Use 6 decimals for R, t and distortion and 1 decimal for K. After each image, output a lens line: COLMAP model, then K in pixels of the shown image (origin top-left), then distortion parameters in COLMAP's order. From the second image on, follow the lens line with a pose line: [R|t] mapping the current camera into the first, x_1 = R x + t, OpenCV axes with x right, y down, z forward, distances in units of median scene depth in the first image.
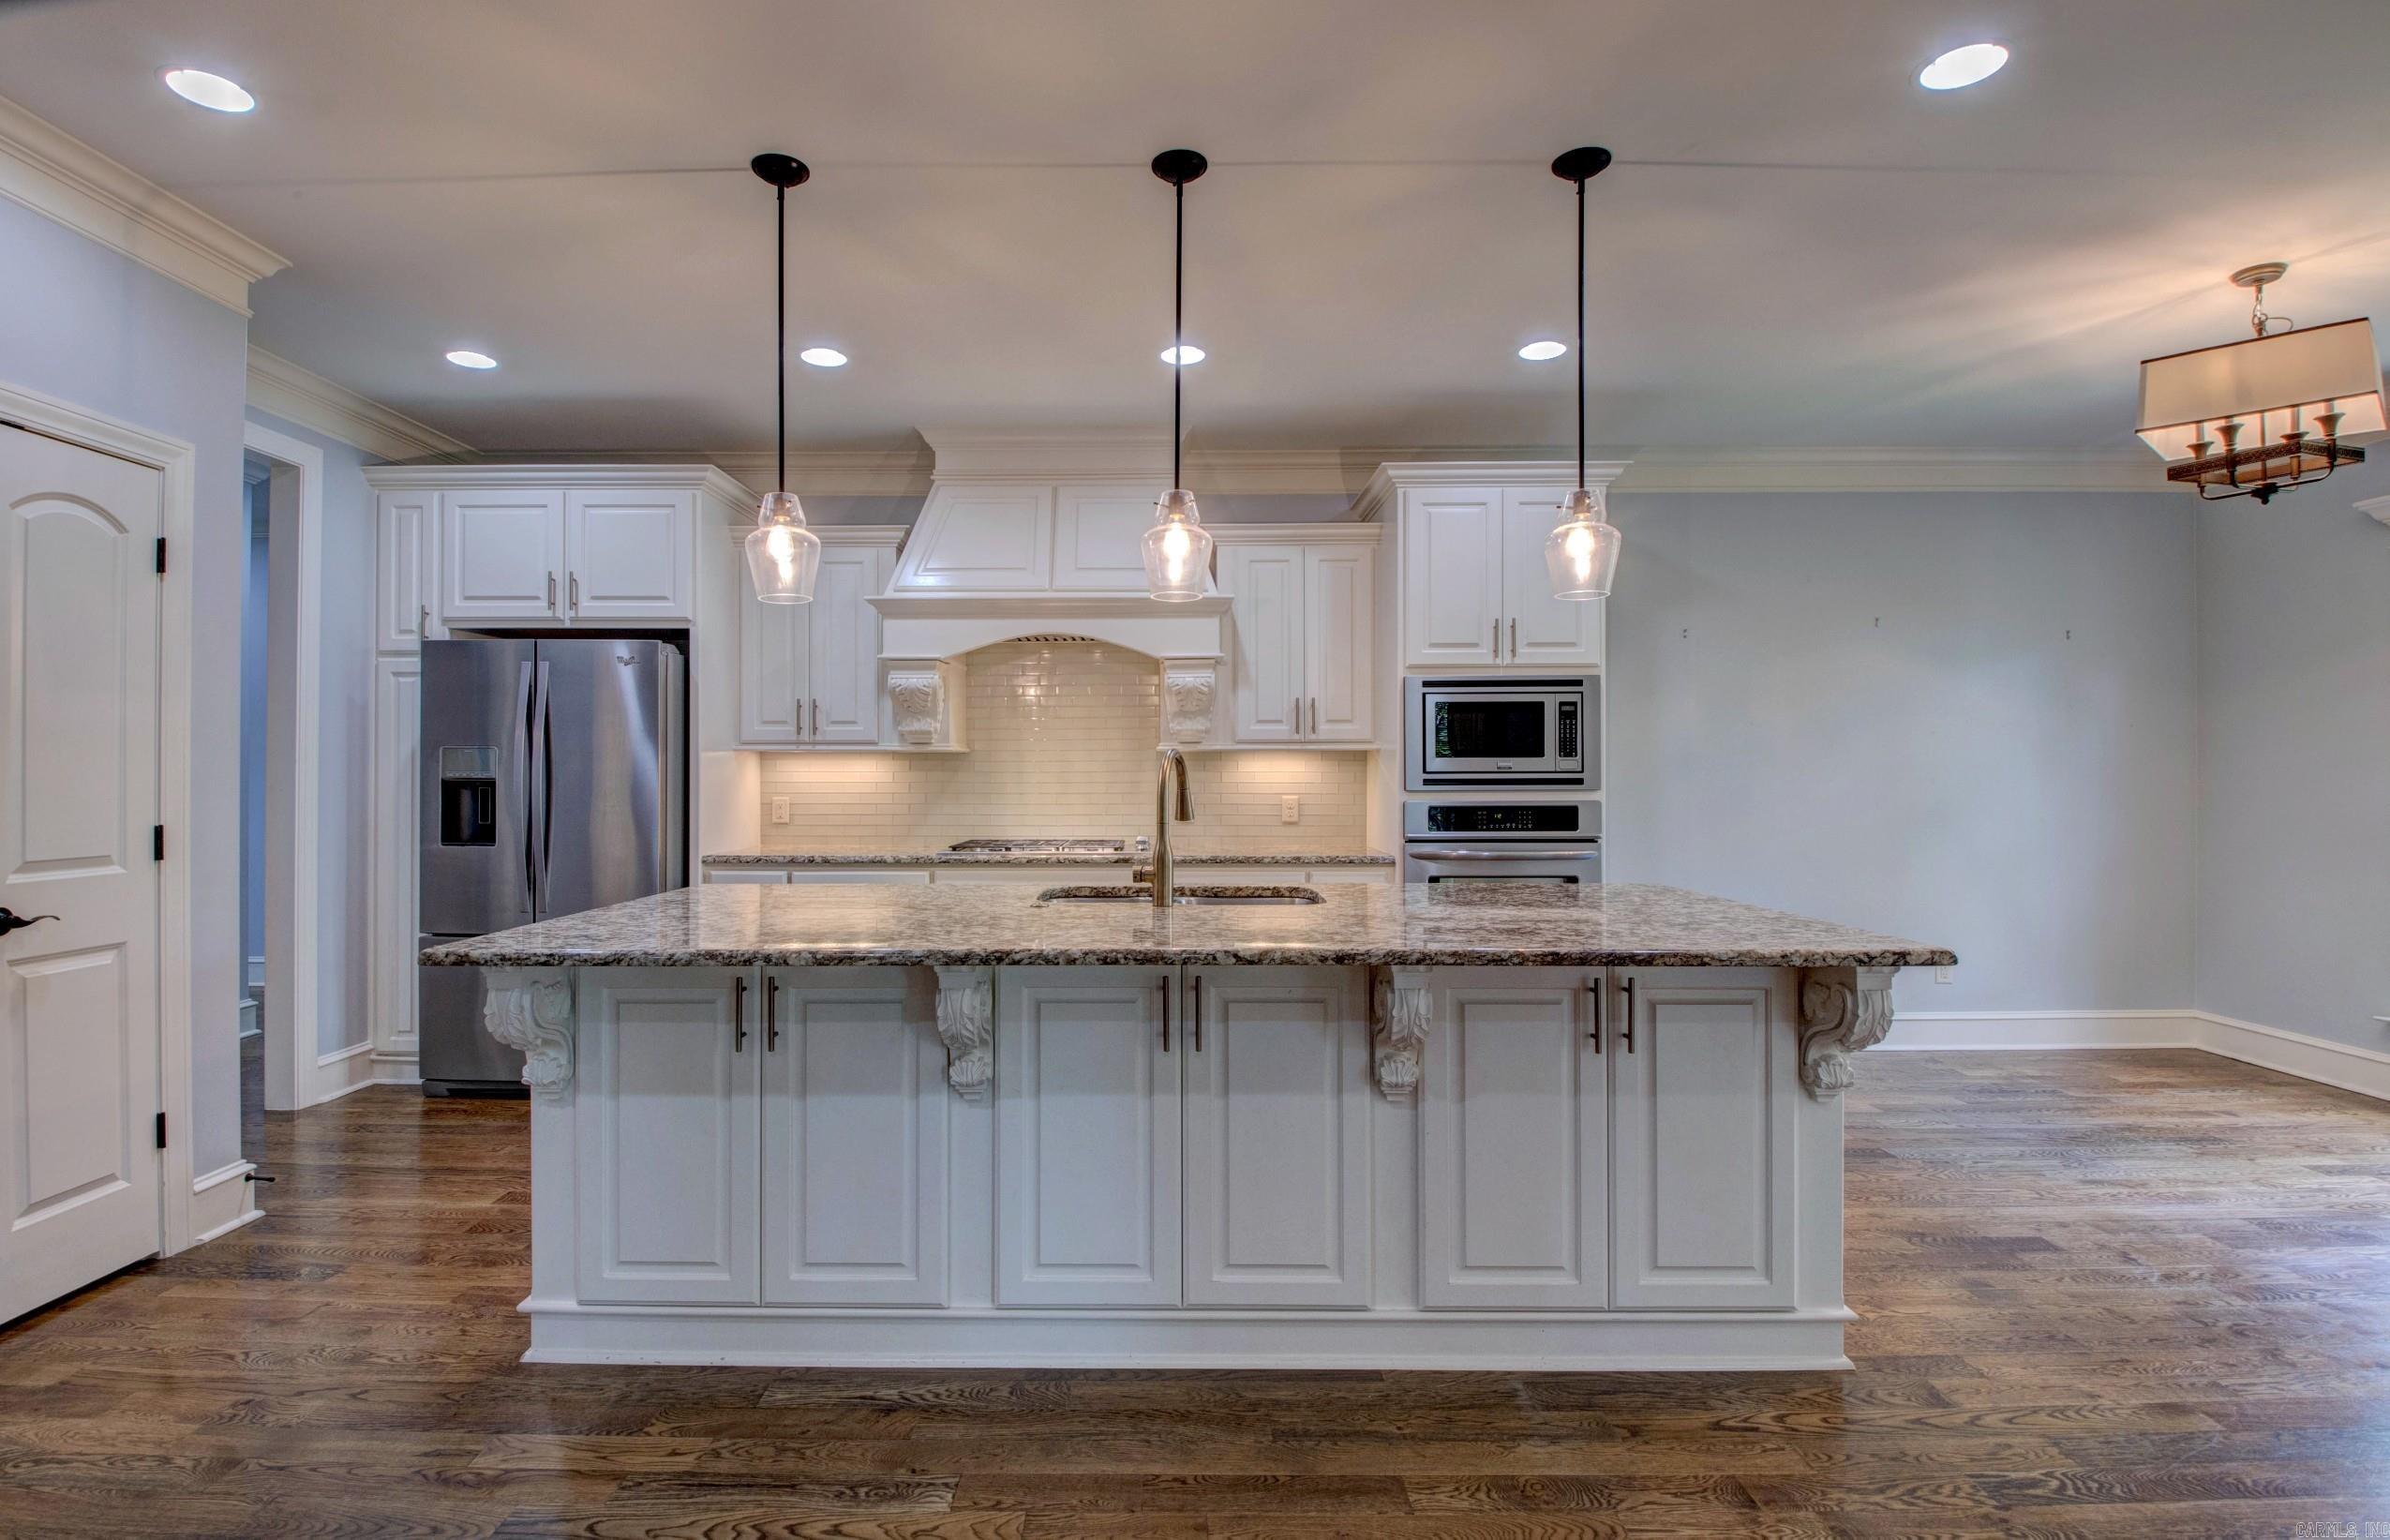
lens RADIAL K [[1157.7, 0, 1158.9], [0, 1157.7, 755.6], [0, 0, 1]] dist [0.021631, -0.030705]
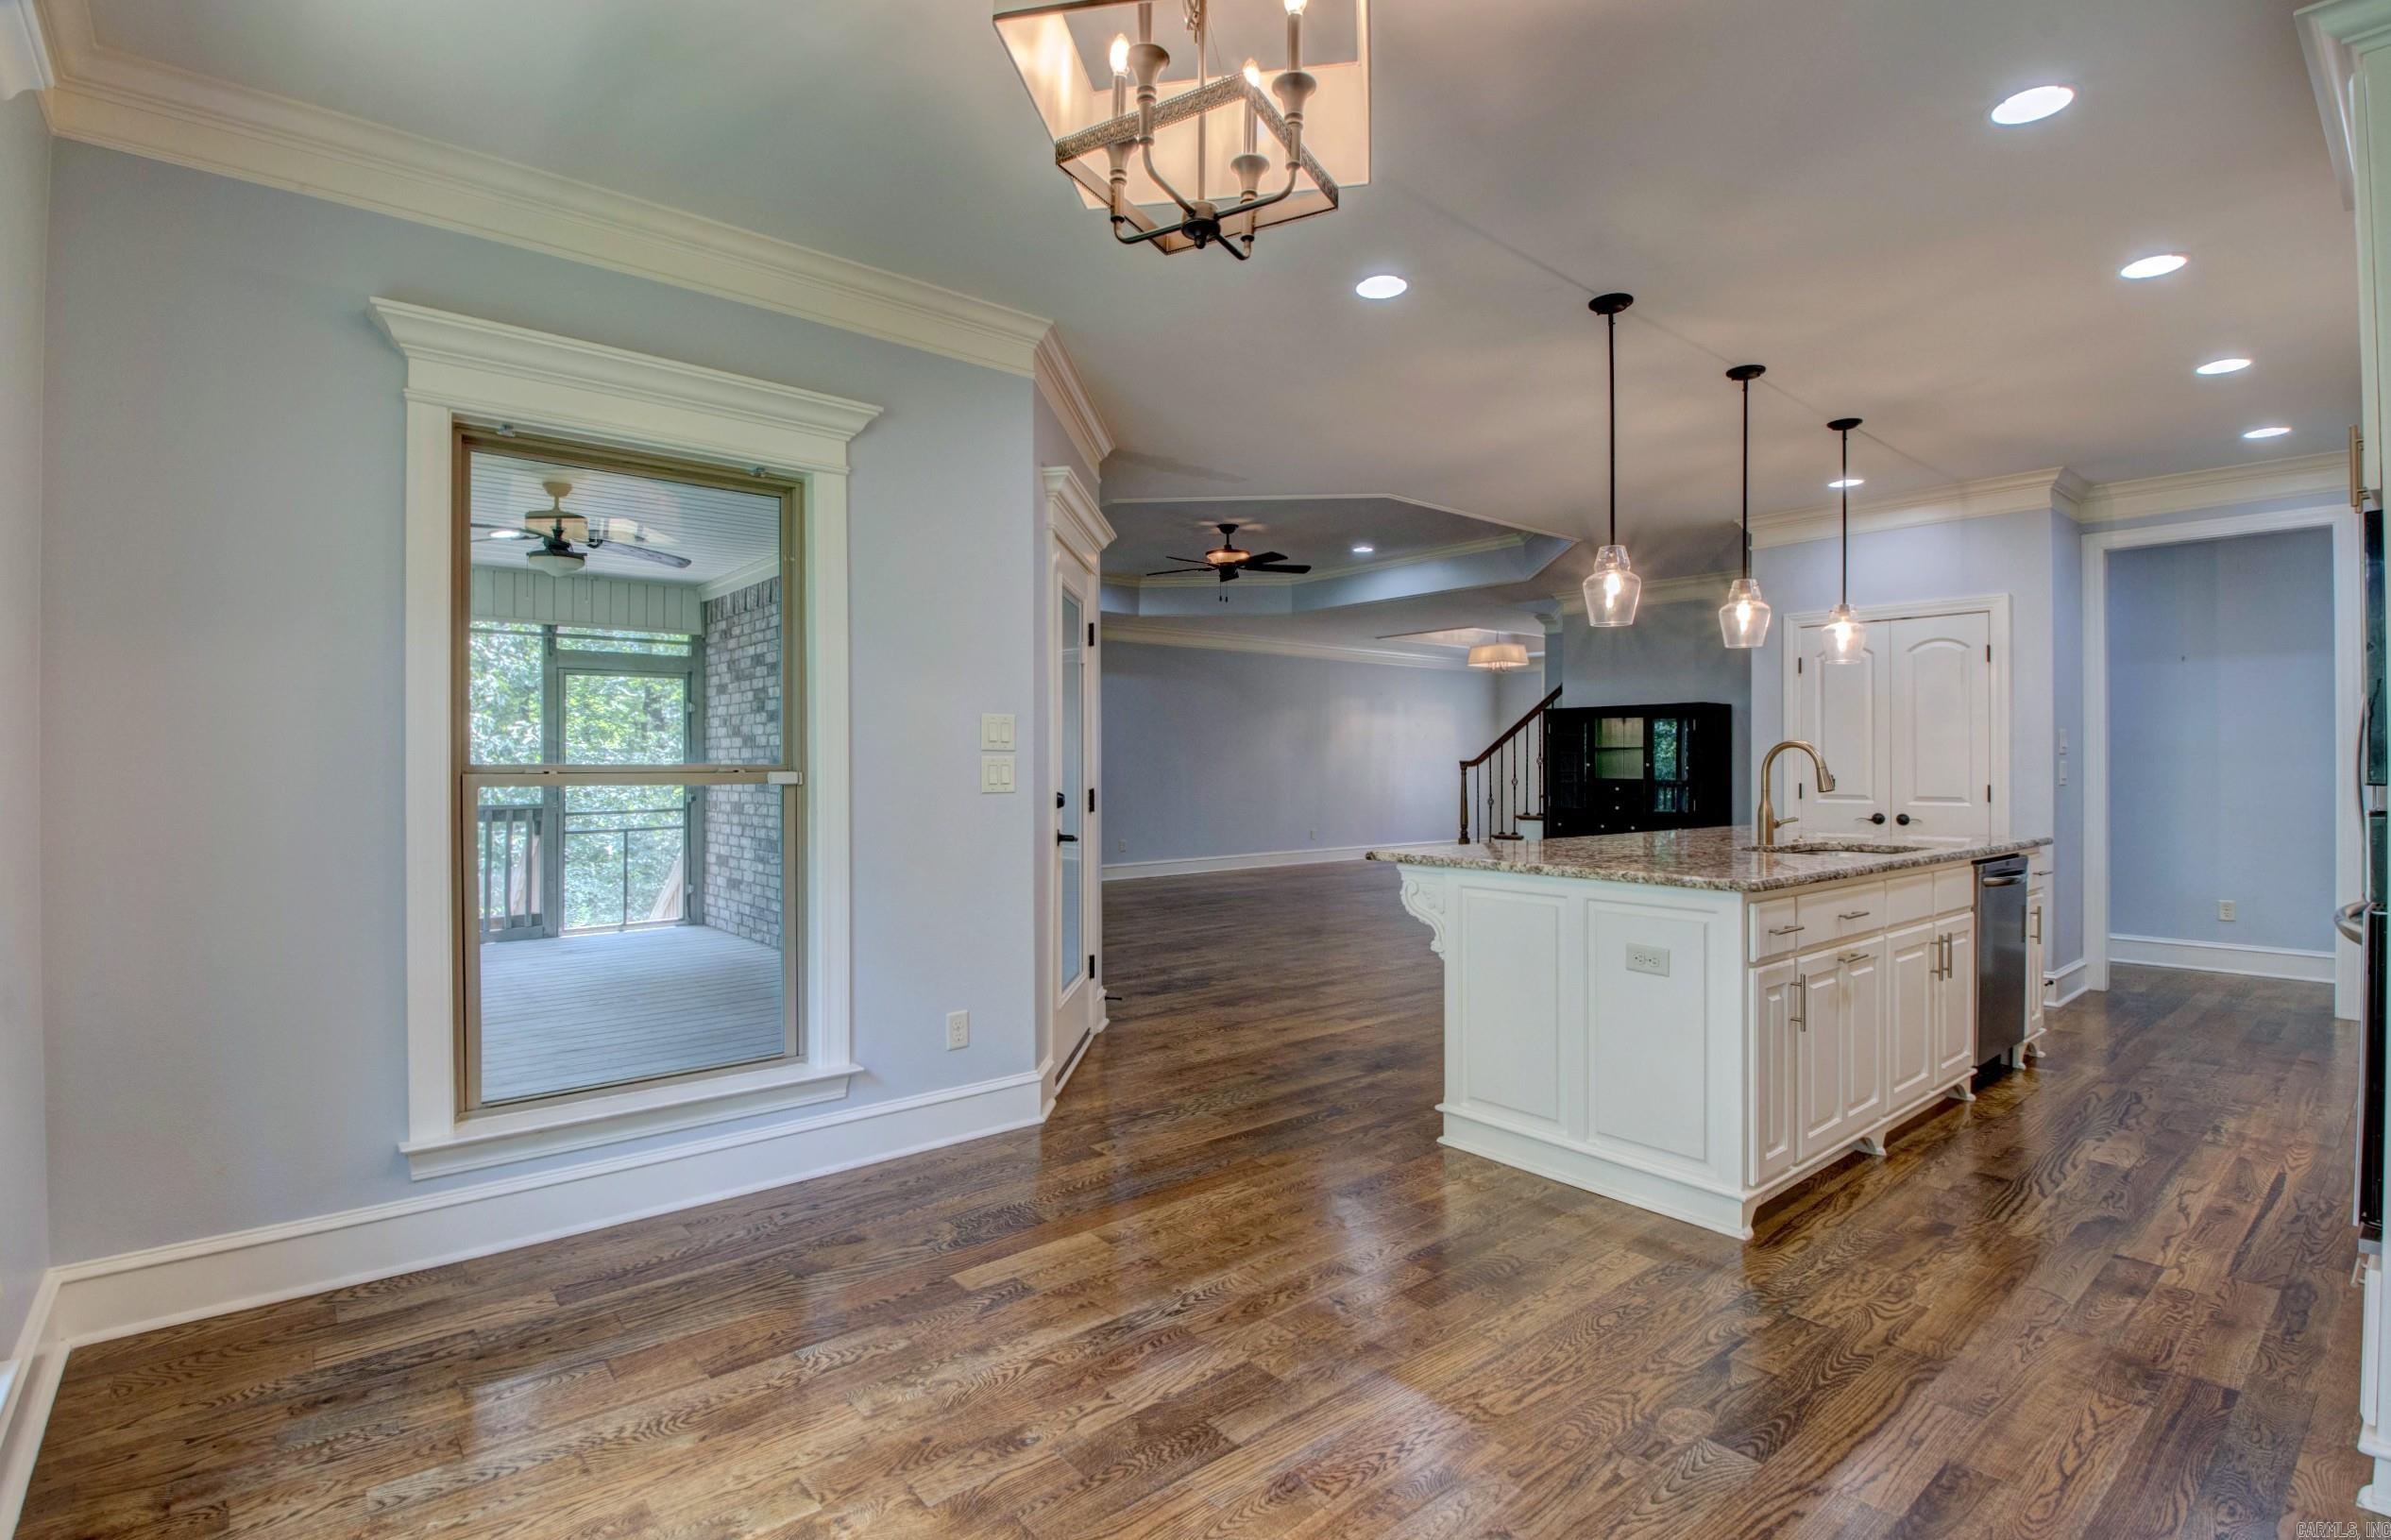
lens RADIAL K [[1122.5, 0, 1185.5], [0, 1122.5, 760.8], [0, 0, 1]] dist [0.025318, -0.027241]
pose [[-0.769885, 0.002051, -0.638179, 0.990013], [0.015263, 0.999768, -0.015200, 0.016856], [0.638000, -0.021443, -0.769738, 1.064077]]
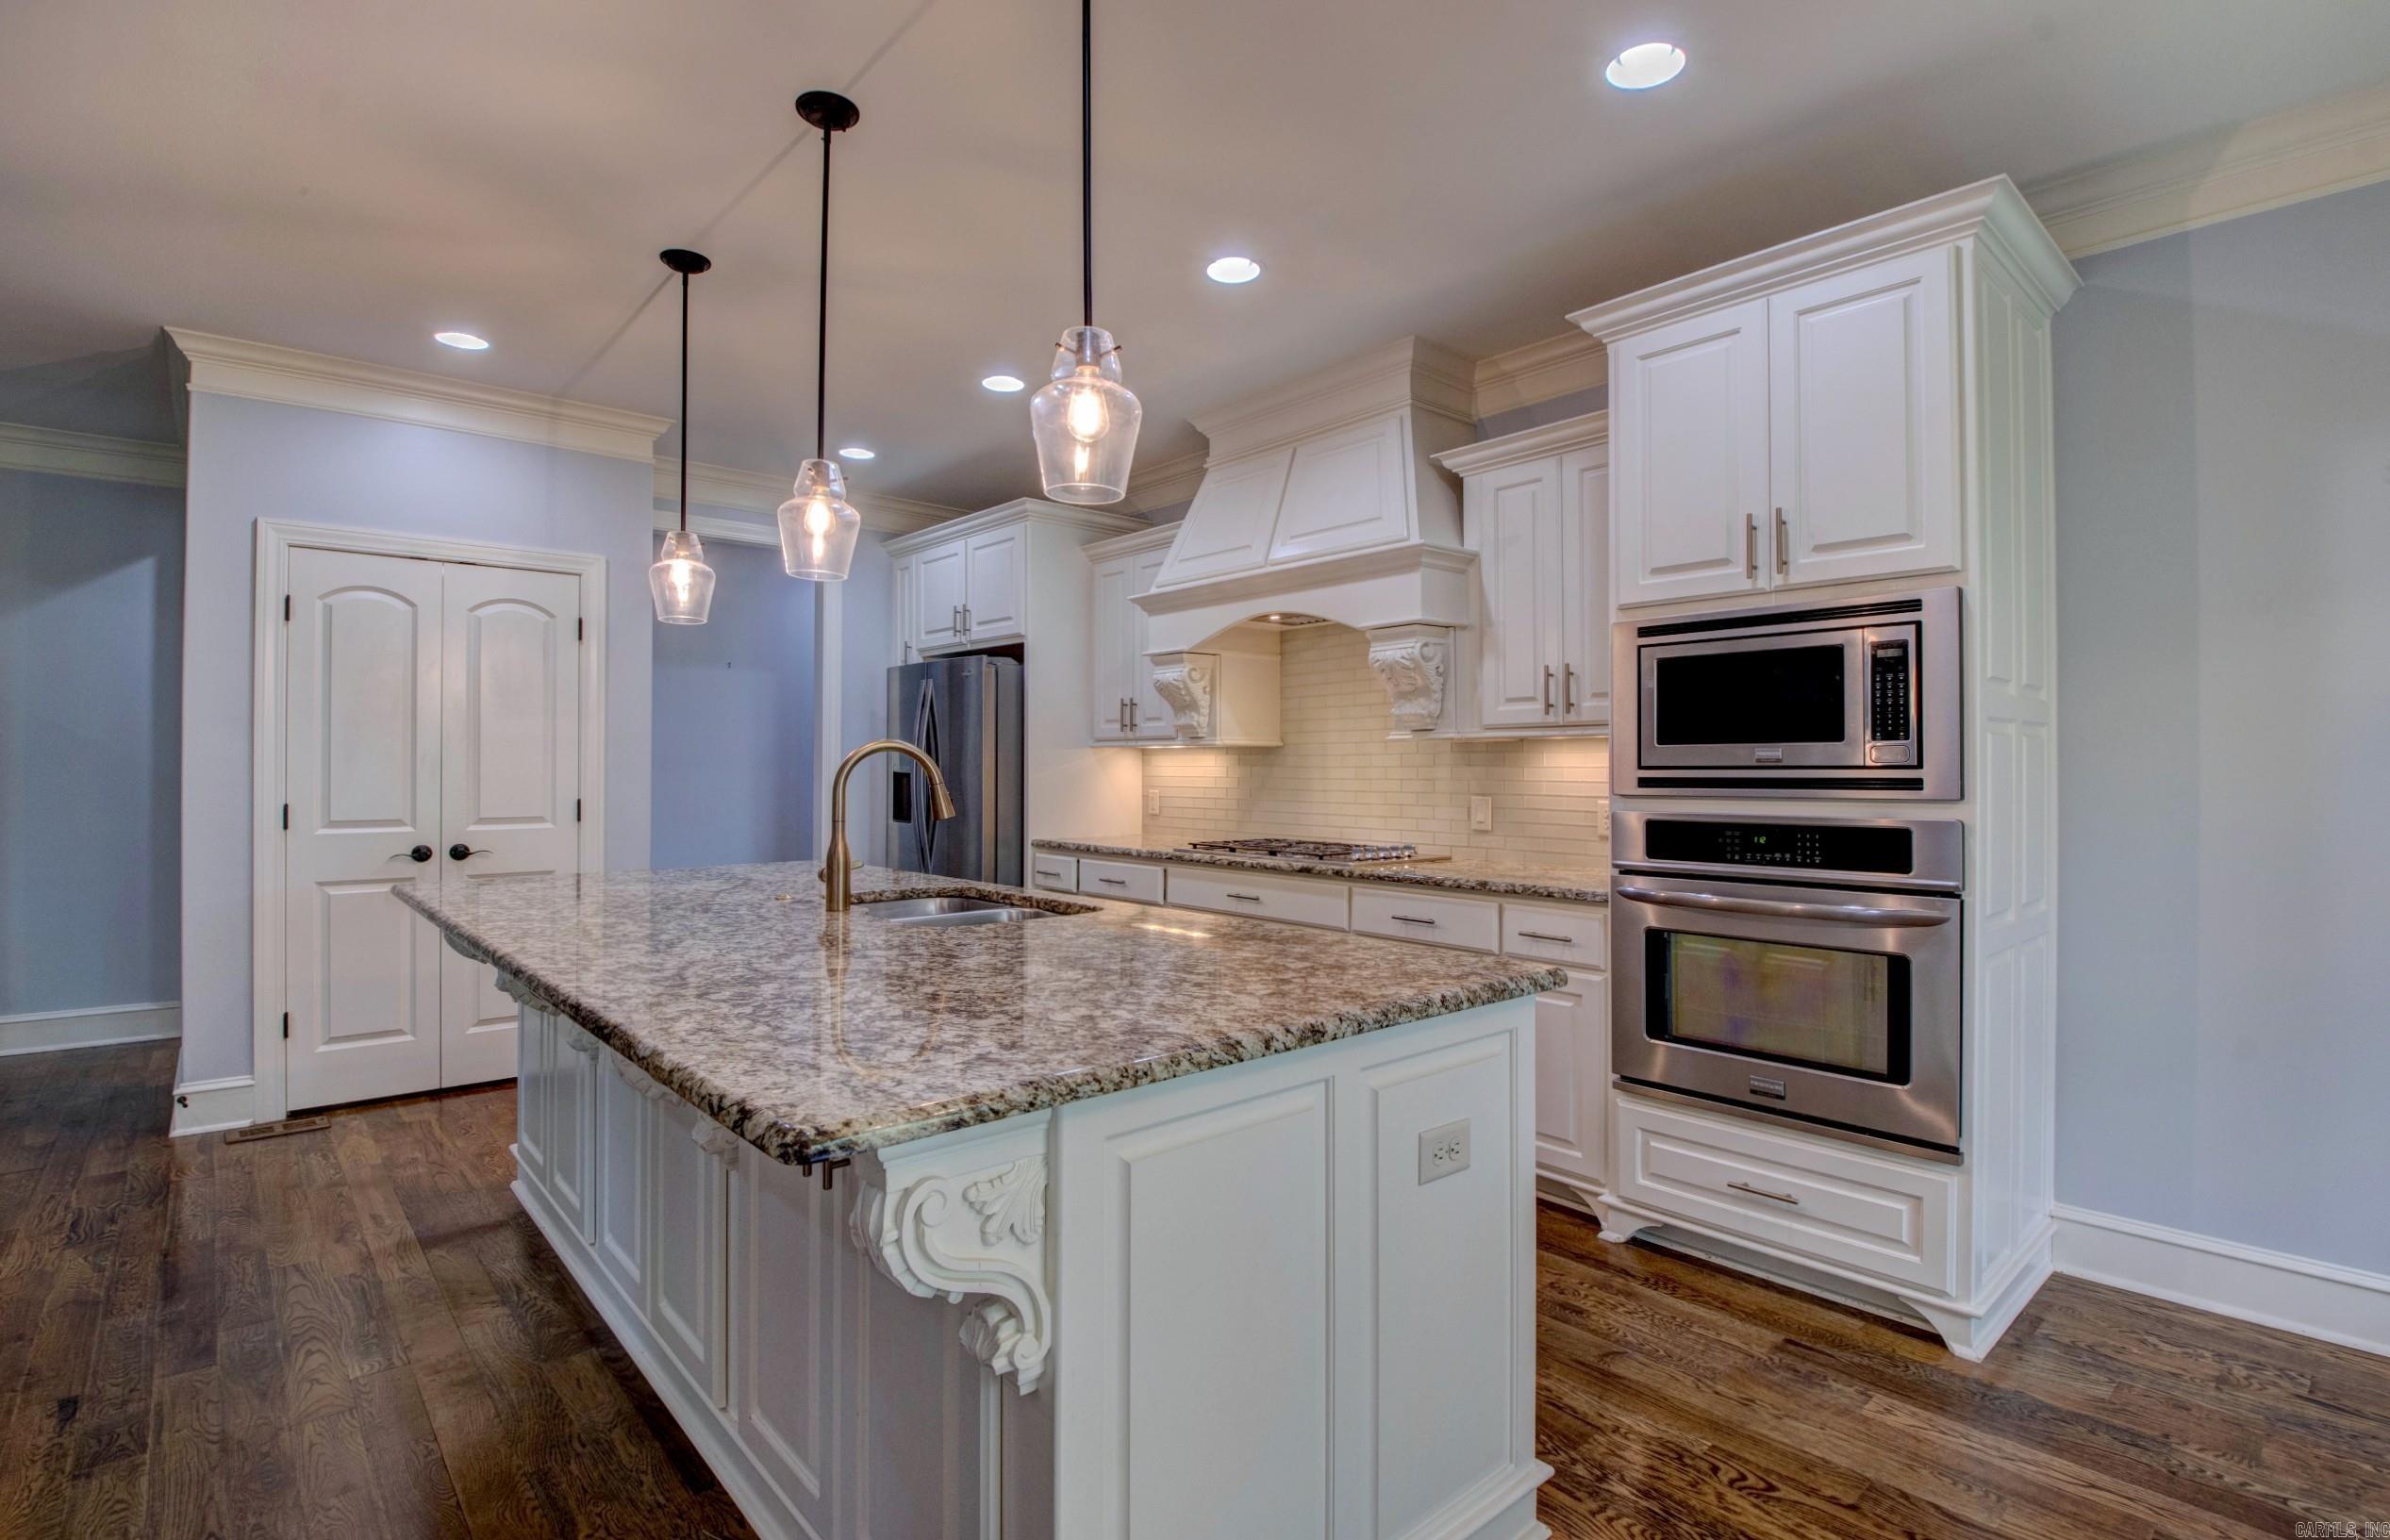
lens RADIAL K [[1108.1, 0, 1137.5], [0, 1108.1, 762.4], [0, 0, 1]] dist [0.022852, -0.024923]
pose [[0.653409, -0.001920, -0.757003, 0.521023], [0.009488, 0.999939, 0.005654, 0.005246], [0.756946, -0.010877, 0.653387, 0.376424]]
